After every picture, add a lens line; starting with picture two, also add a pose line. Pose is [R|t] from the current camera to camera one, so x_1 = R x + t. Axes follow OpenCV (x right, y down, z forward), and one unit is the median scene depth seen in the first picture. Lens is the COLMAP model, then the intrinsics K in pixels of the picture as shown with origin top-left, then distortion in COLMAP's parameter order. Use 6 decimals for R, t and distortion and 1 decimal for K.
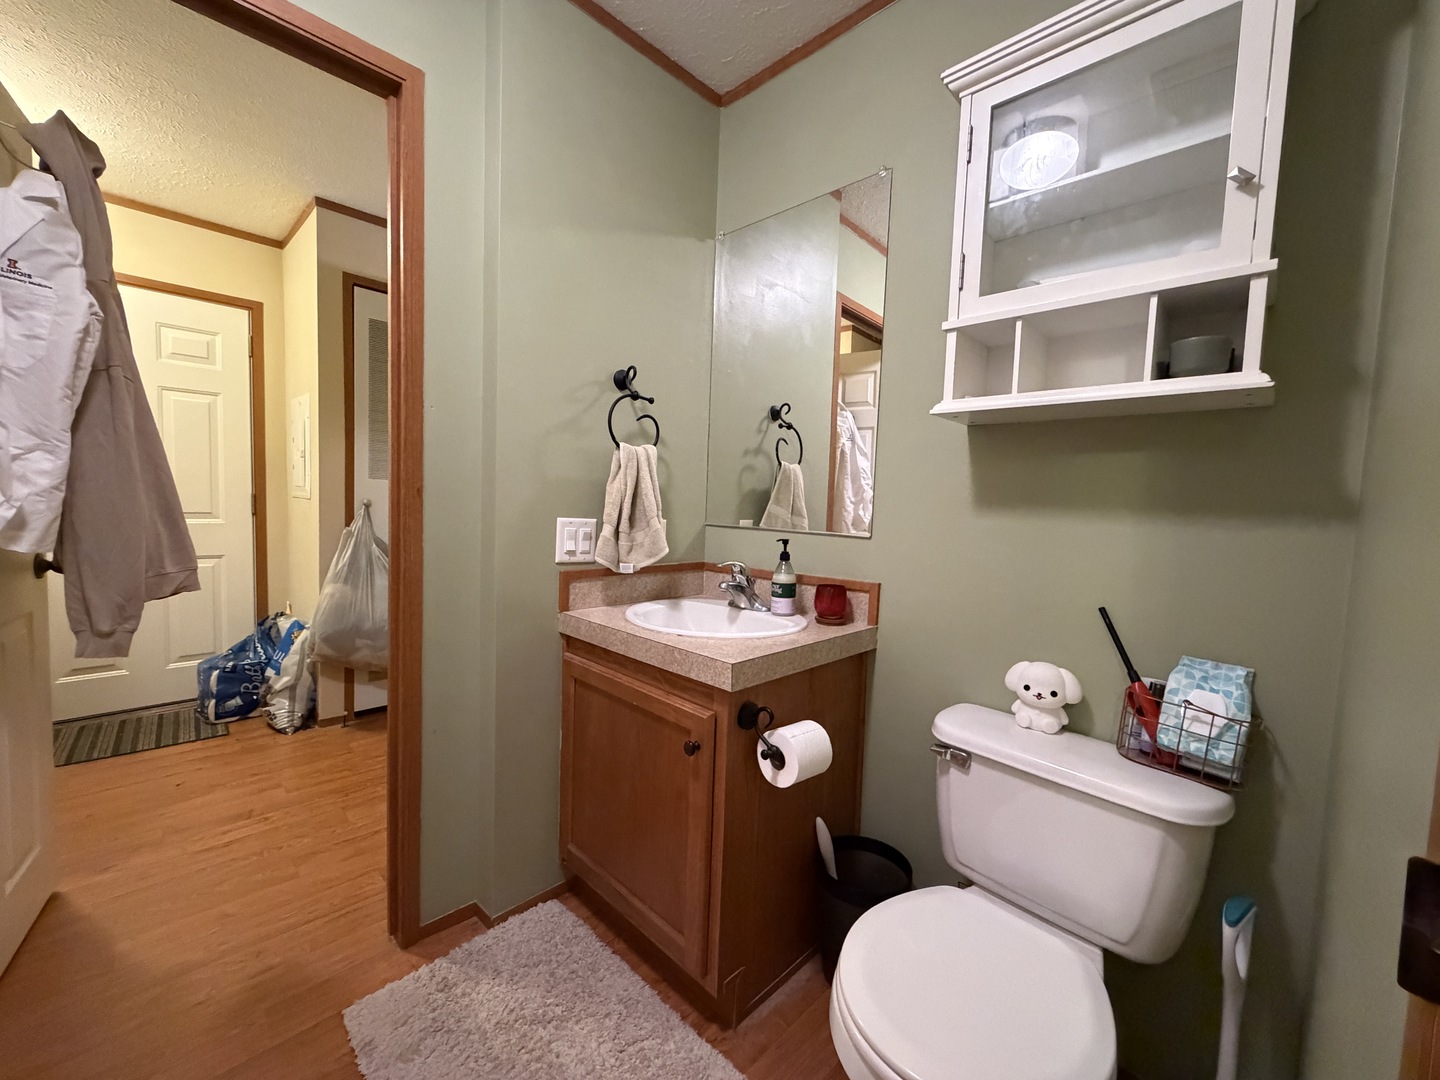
lens RADIAL K [[573.0, 0, 716.8], [0, 573.0, 539.2], [0, 0, 1]] dist [0.001522, -0.000849]
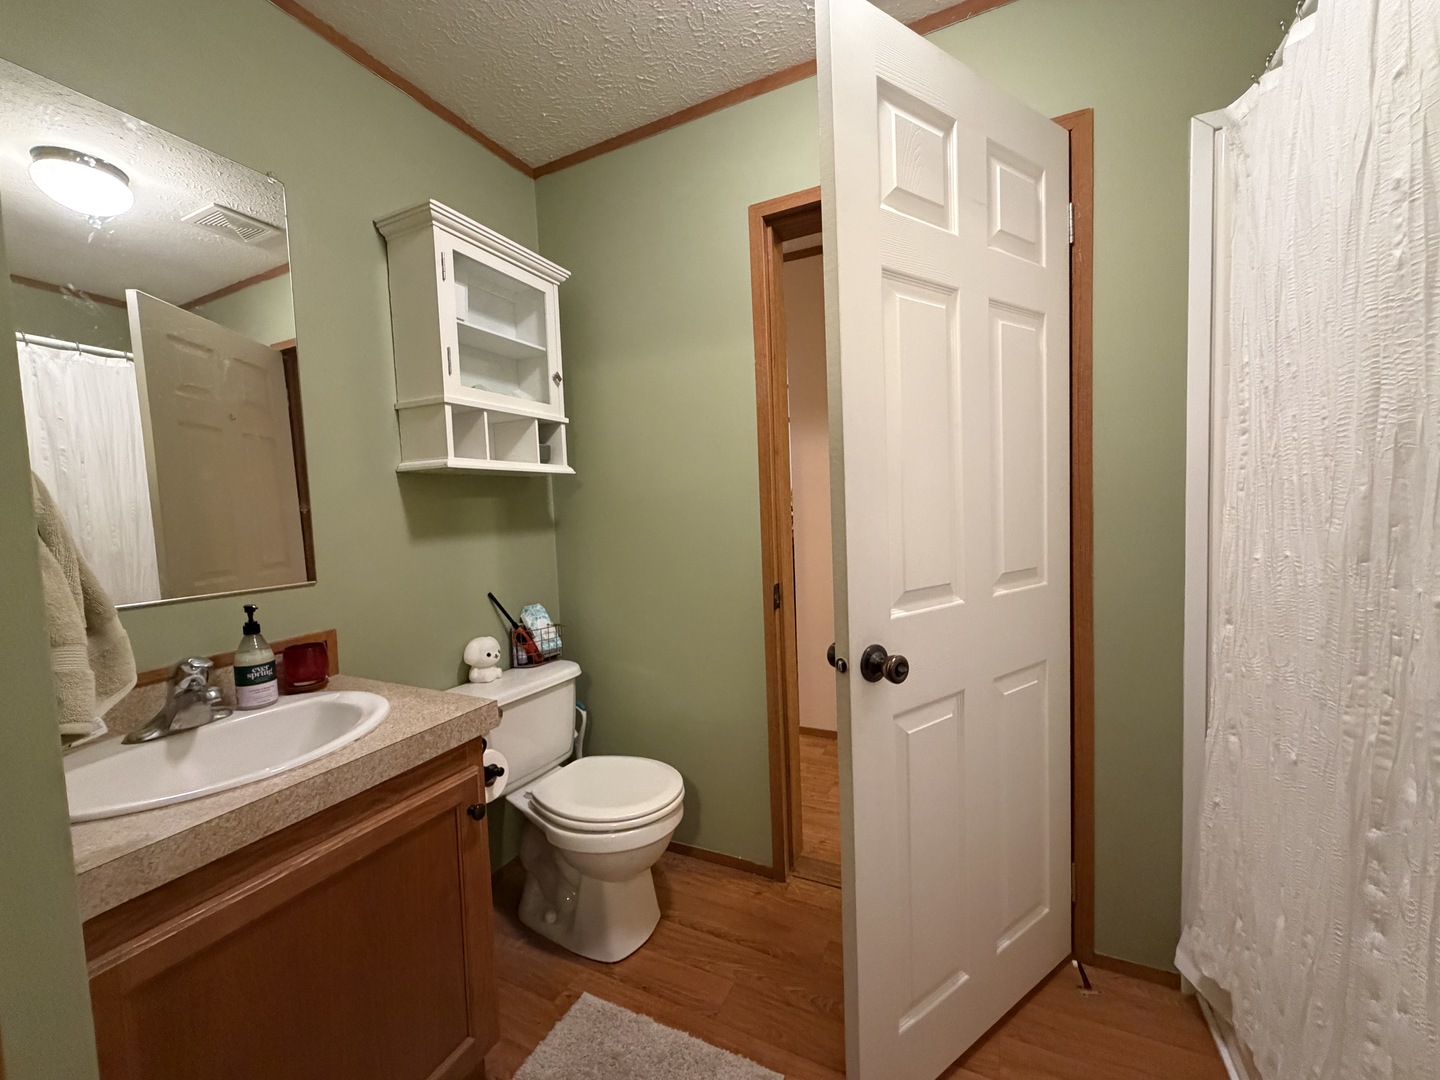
lens RADIAL K [[573.0, 0, 716.8], [0, 573.0, 539.2], [0, 0, 1]] dist [0.001522, -0.000849]
pose [[-0.321738, -0.076546, 0.943730, -1.043512], [0.093438, 0.989295, 0.112097, -0.151609], [-0.942207, 0.124246, -0.311141, 0.877394]]
